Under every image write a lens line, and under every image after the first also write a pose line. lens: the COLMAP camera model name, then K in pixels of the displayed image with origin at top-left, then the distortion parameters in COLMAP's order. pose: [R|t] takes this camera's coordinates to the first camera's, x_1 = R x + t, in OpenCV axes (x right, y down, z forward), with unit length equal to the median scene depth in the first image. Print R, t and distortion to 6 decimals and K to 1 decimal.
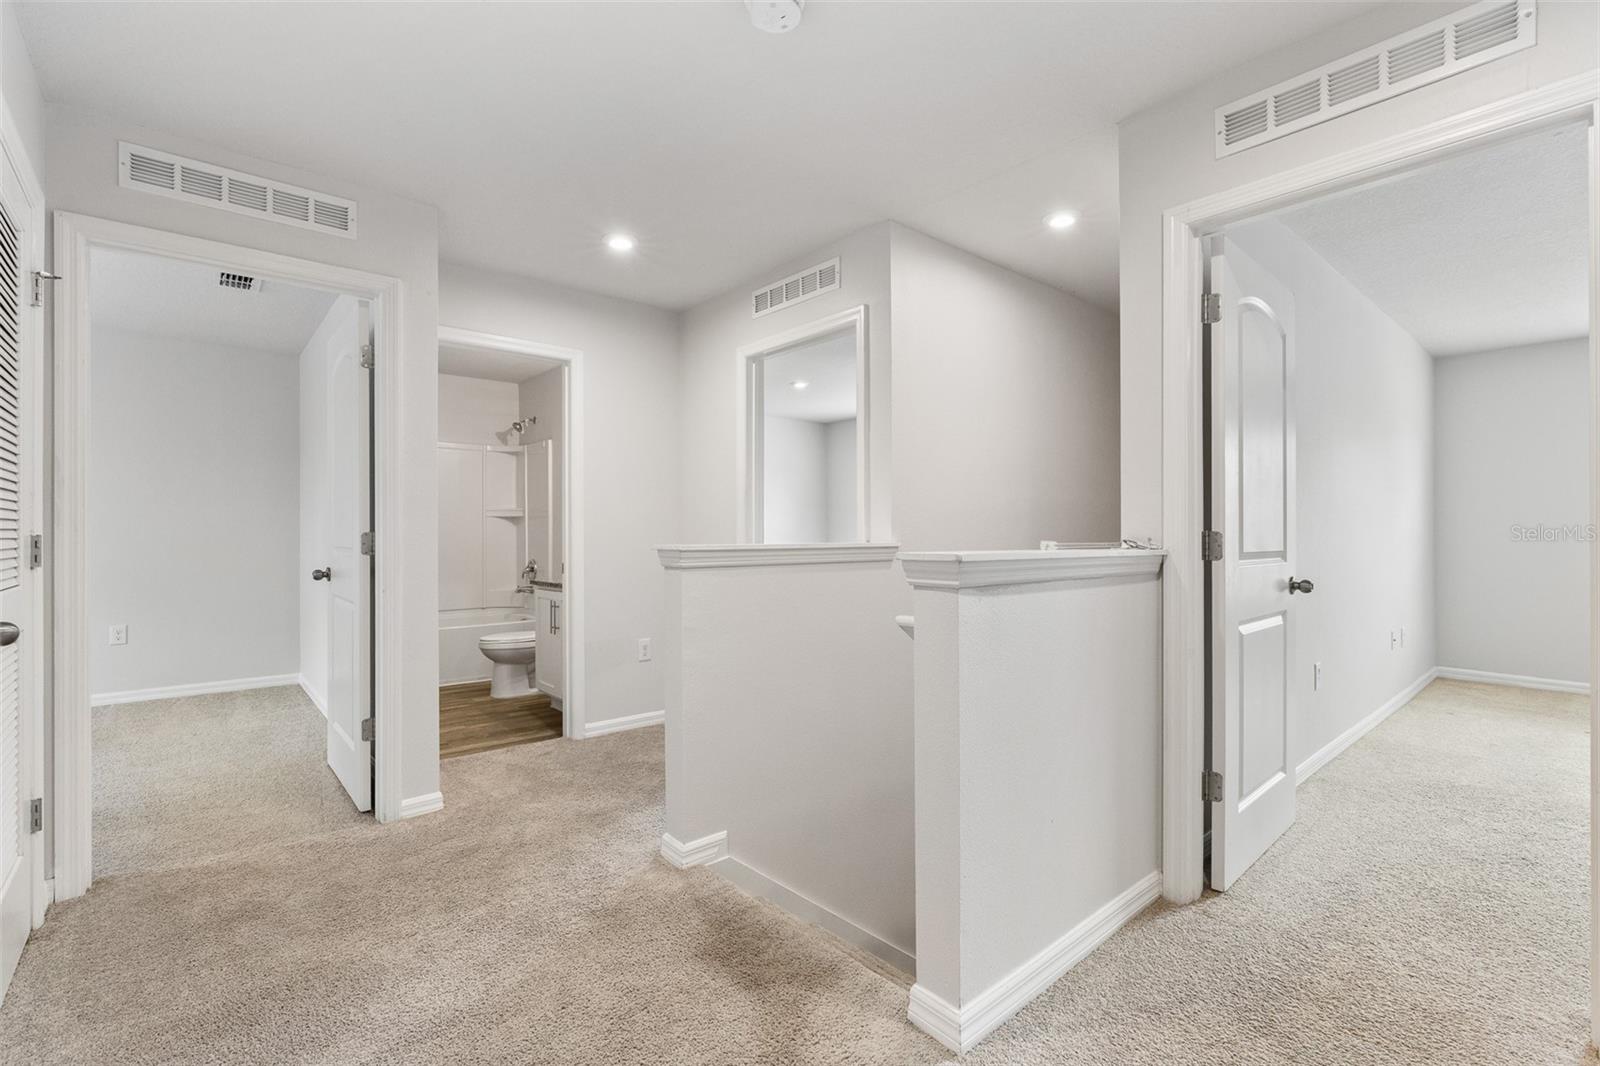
lens RADIAL K [[713.5, 0, 797.8], [0, 713.5, 533.9], [0, 0, 1]] dist [-0.009721, 0.003579]
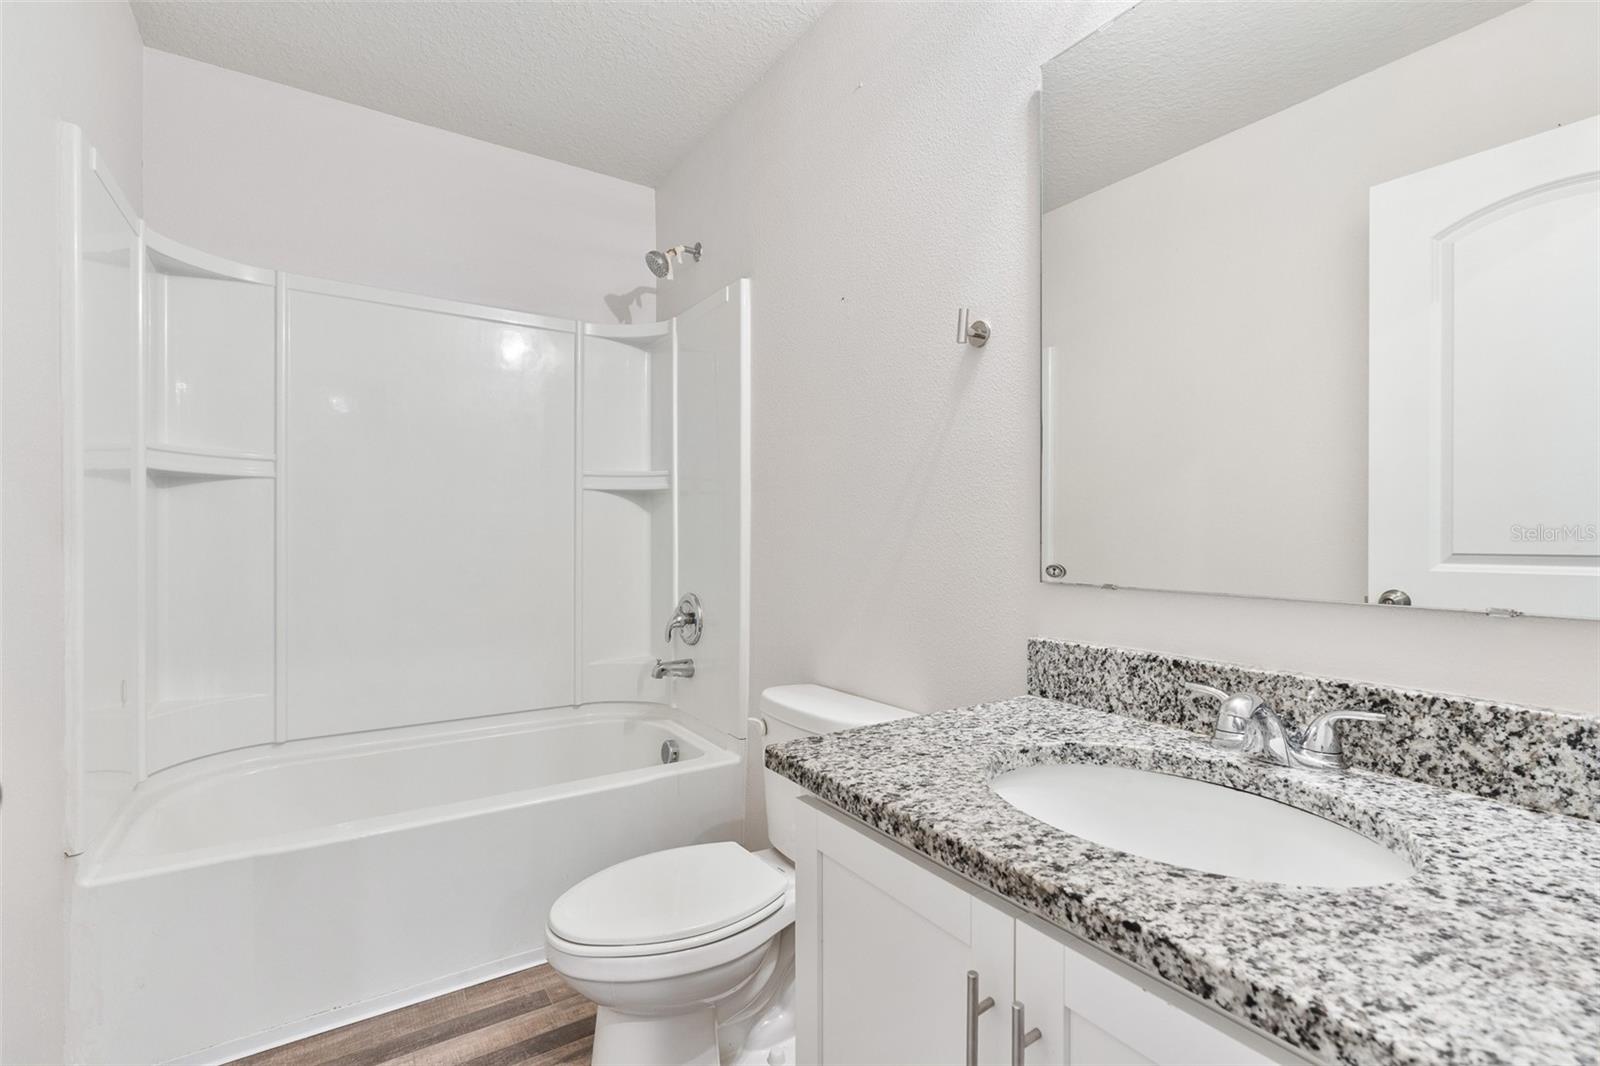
lens RADIAL K [[713.5, 0, 801.2], [0, 713.5, 531.5], [0, 0, 1]] dist [-0.009721, 0.003579]
pose [[0.992243, 0.002421, -0.124290, -0.254215], [-0.001142, 0.999946, 0.010363, -0.004006], [0.124308, -0.010141, 0.992192, 0.590748]]
